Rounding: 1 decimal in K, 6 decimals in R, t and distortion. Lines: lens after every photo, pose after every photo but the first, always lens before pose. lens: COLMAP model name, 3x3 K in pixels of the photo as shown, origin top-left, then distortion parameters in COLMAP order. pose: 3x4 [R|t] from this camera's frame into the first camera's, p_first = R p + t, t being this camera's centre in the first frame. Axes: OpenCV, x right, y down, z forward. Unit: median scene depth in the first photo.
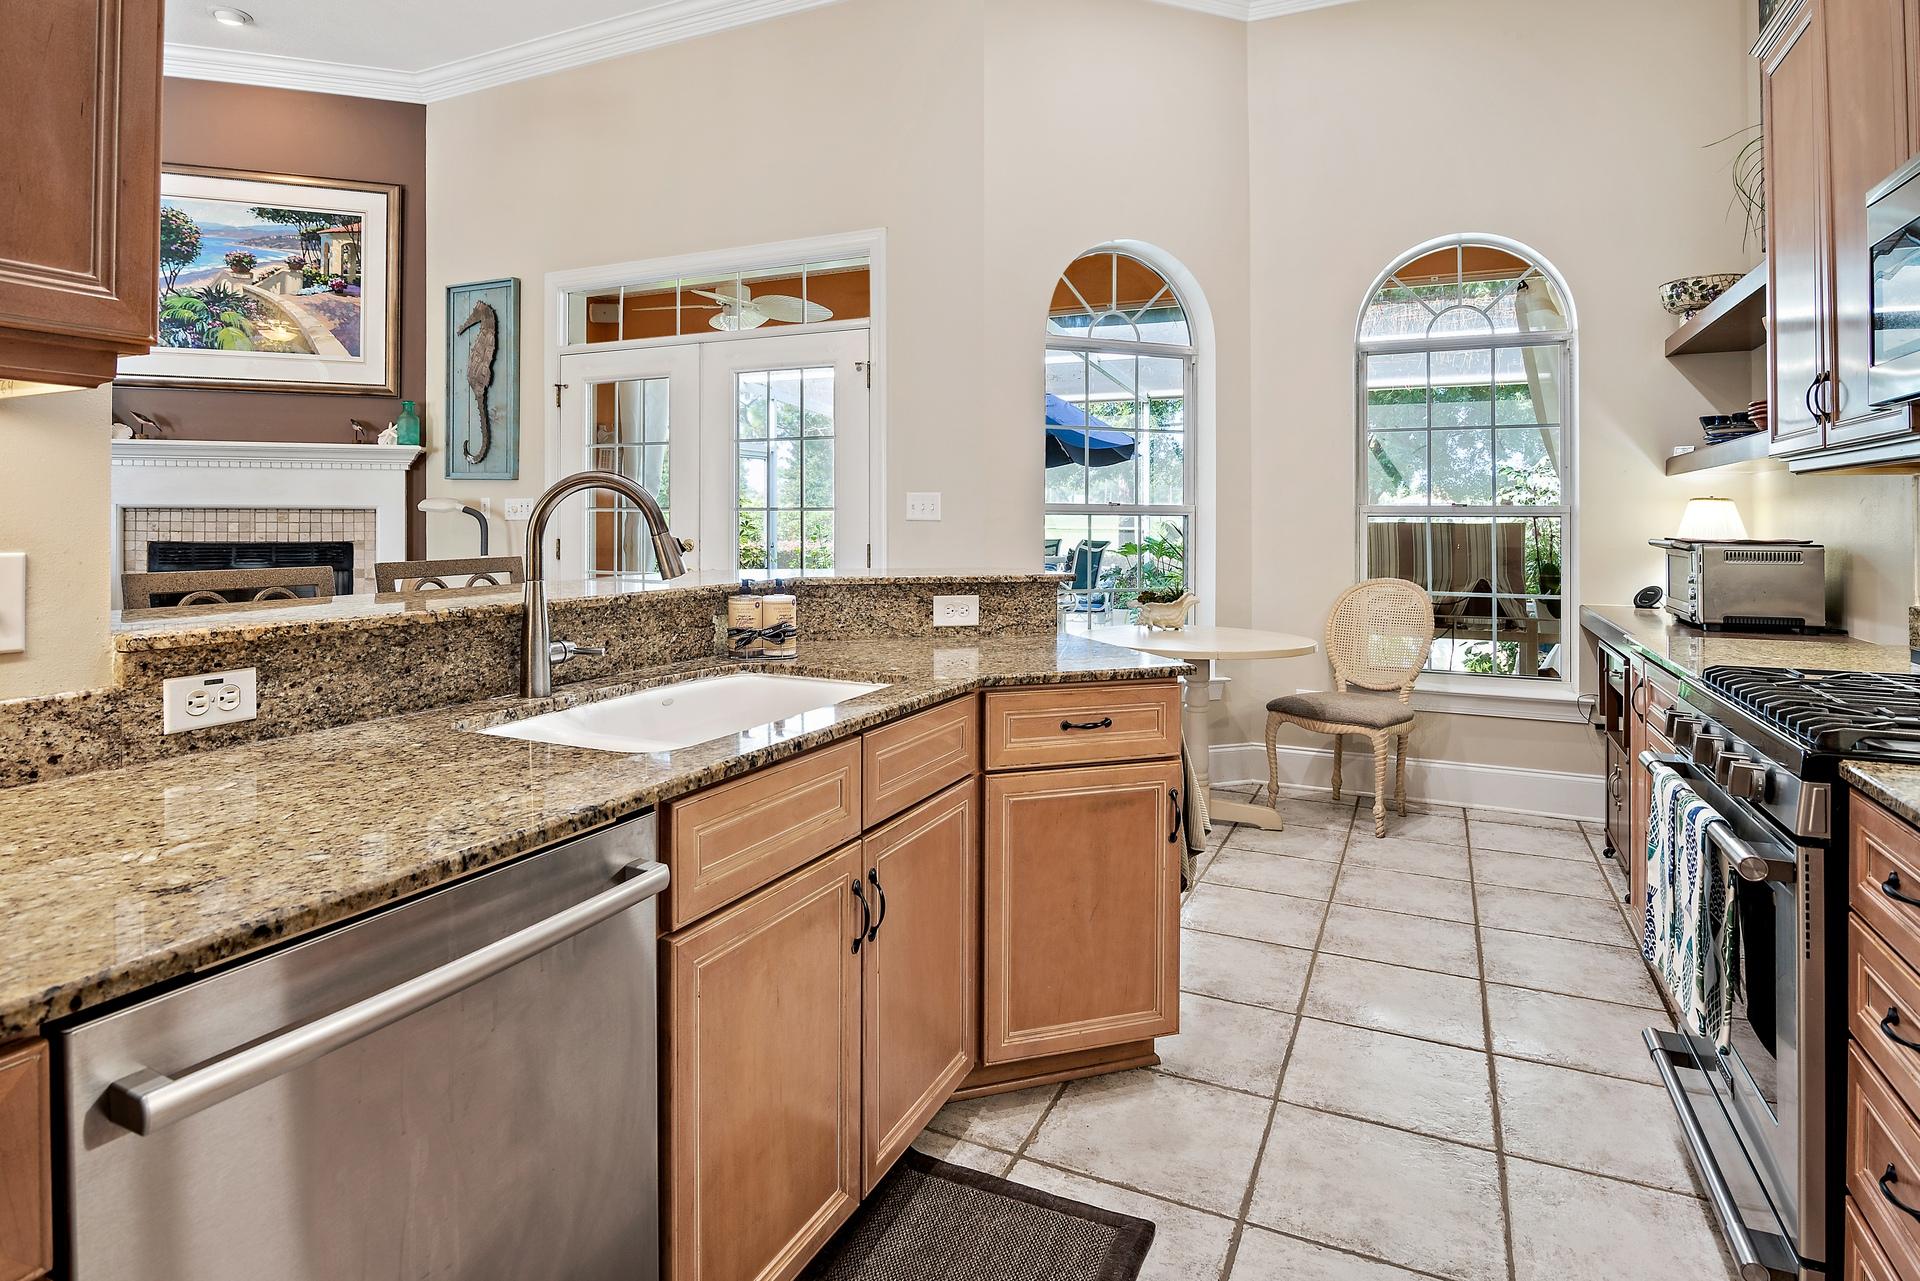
lens RADIAL K [[1038.8, 0, 952.9], [0, 1038.8, 560.0], [0, 0, 1]] dist [-0.001124, -0.000291]
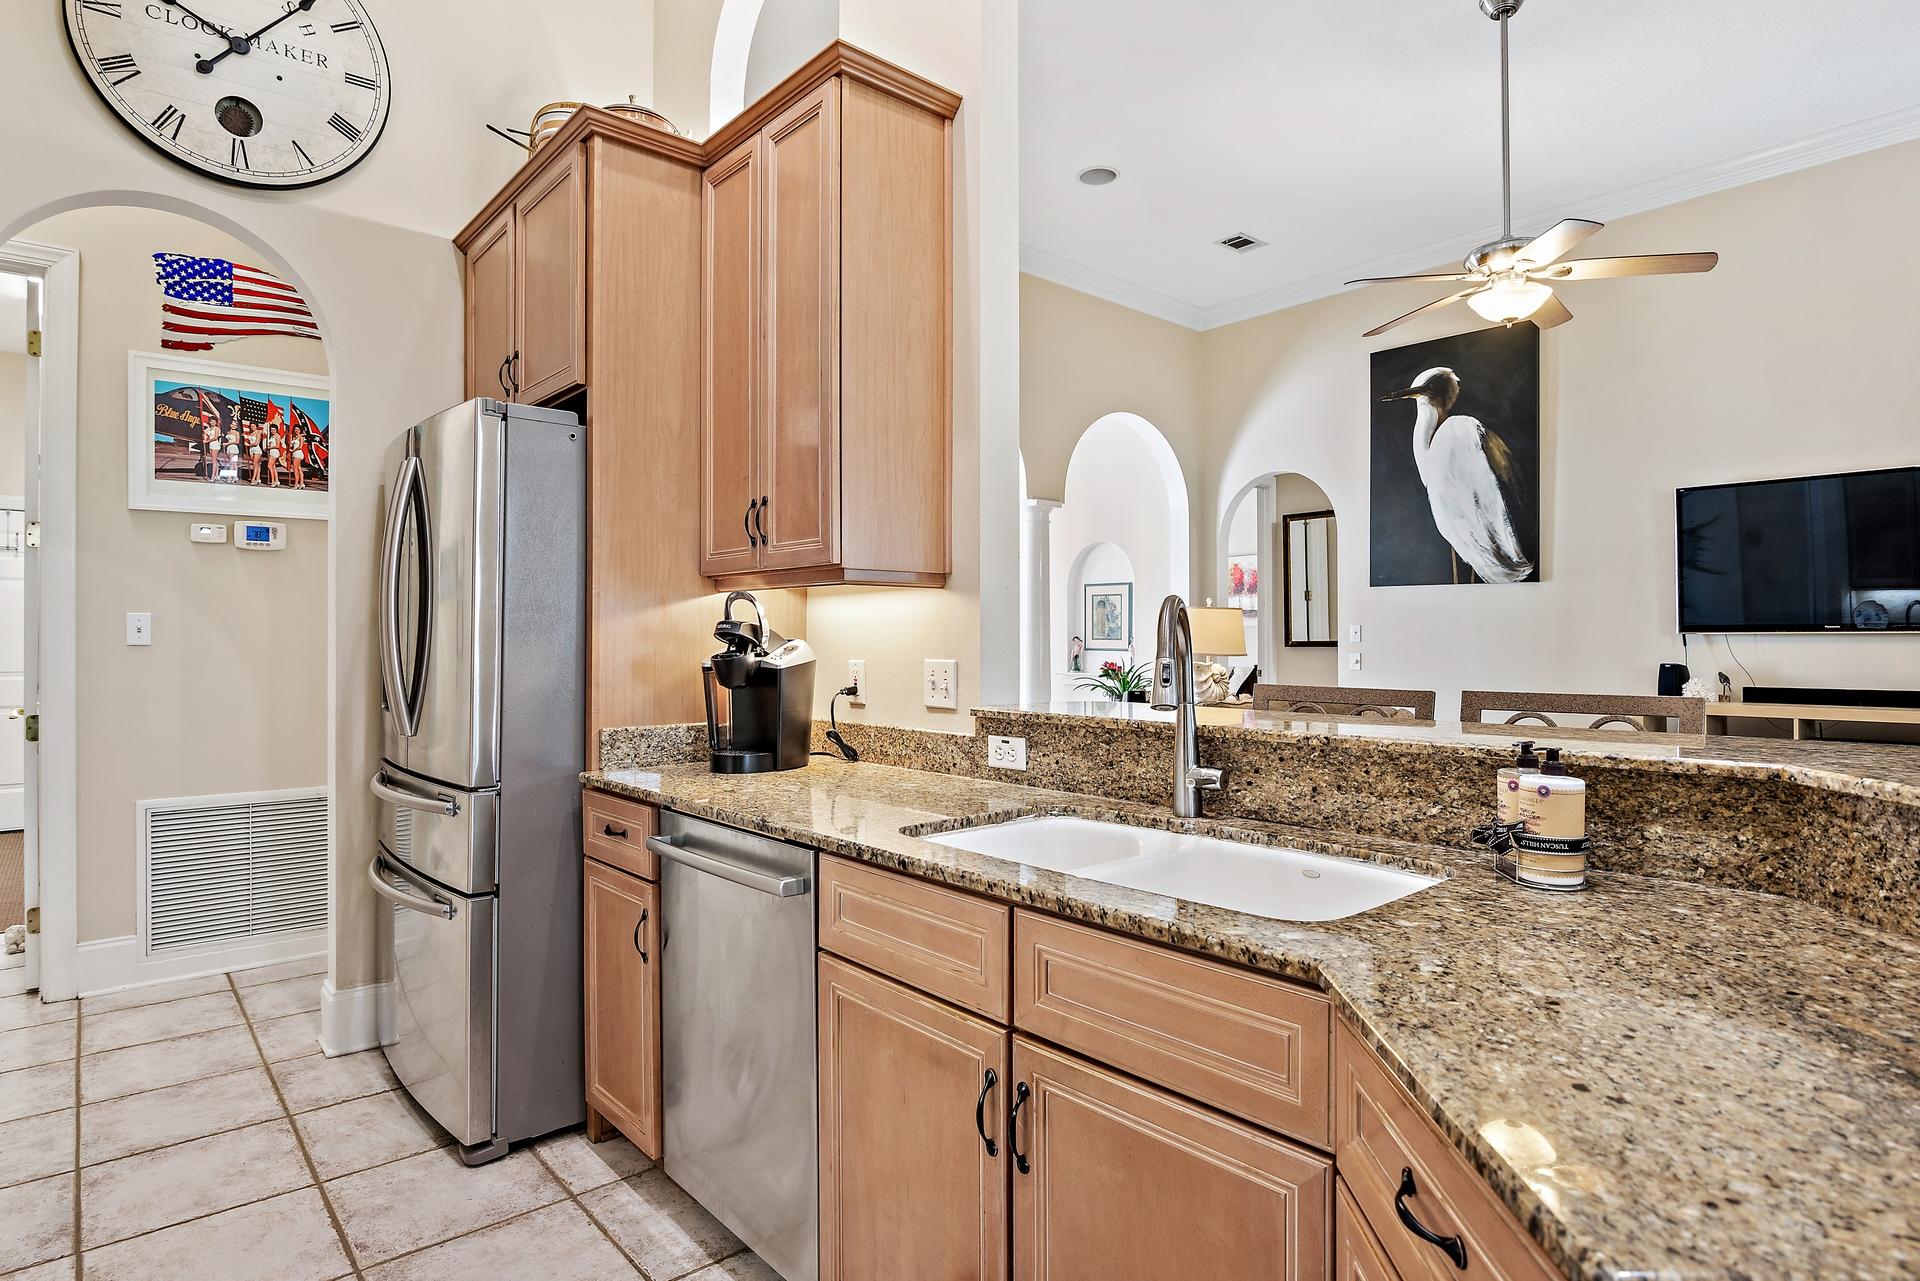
lens RADIAL K [[1032.7, 0, 960.0], [0, 1032.7, 640.5], [0, 0, 1]] dist [-0.003445, -0.001015]
pose [[-0.407313, -0.004977, -0.913275, 0.711543], [-0.036387, 0.999280, 0.010783, -0.052207], [0.912564, 0.037623, -0.407200, 1.355920]]
